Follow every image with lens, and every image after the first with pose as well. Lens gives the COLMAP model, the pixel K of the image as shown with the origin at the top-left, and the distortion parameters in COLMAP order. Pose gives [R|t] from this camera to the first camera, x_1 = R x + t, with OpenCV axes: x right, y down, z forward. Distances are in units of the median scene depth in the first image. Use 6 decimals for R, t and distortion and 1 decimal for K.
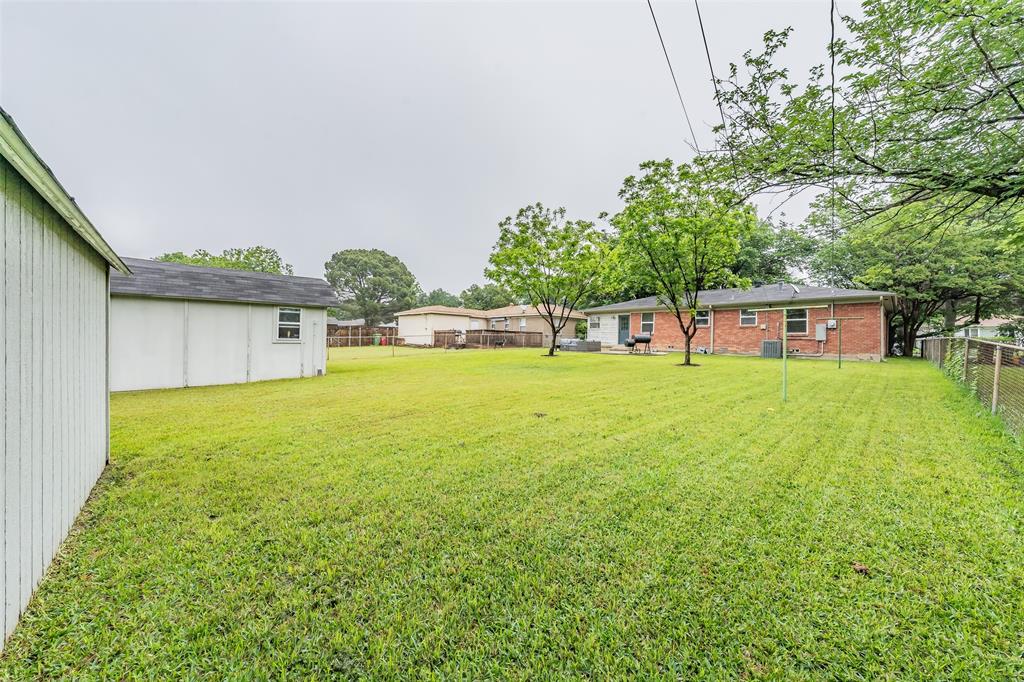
lens RADIAL K [[364.0, 0, 517.4], [0, 364.0, 340.6], [0, 0, 1]] dist [0.000239, 0.000198]
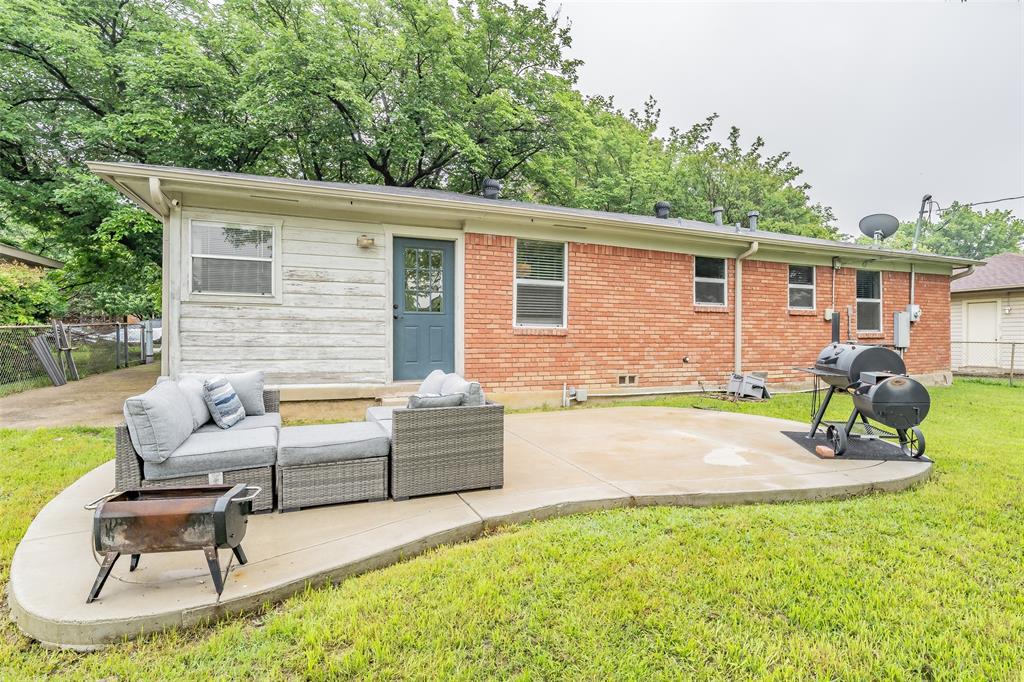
lens RADIAL K [[521.5, 0, 521.6], [0, 521.5, 336.4], [0, 0, 1]] dist [-0.001031, 0.000017]
pose [[0.316269, -0.024403, 0.948356, 0.038374], [0.002019, 0.999684, 0.025051, -0.026886], [-0.948667, -0.006008, 0.316219, 1.055484]]
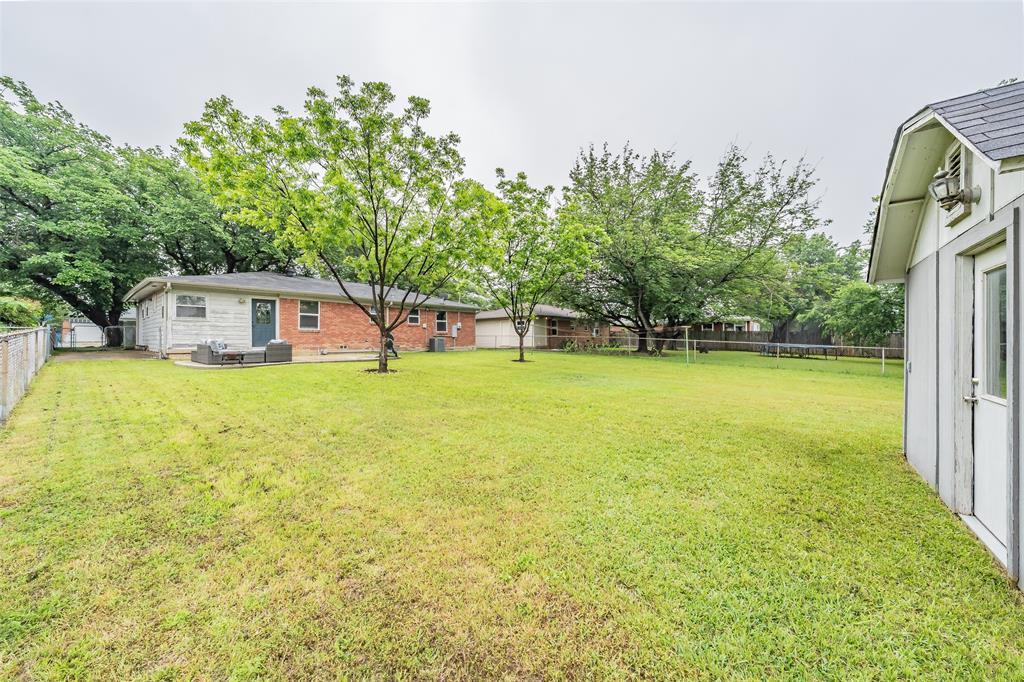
lens RADIAL K [[371.8, 0, 513.4], [0, 371.8, 338.9], [0, 0, 1]] dist [0.002384, 0.000501]
pose [[-0.151169, -0.022026, 0.988263, -0.486927], [-0.000524, 0.999753, 0.022202, -0.021421], [-0.988508, 0.002839, -0.151143, 0.836633]]
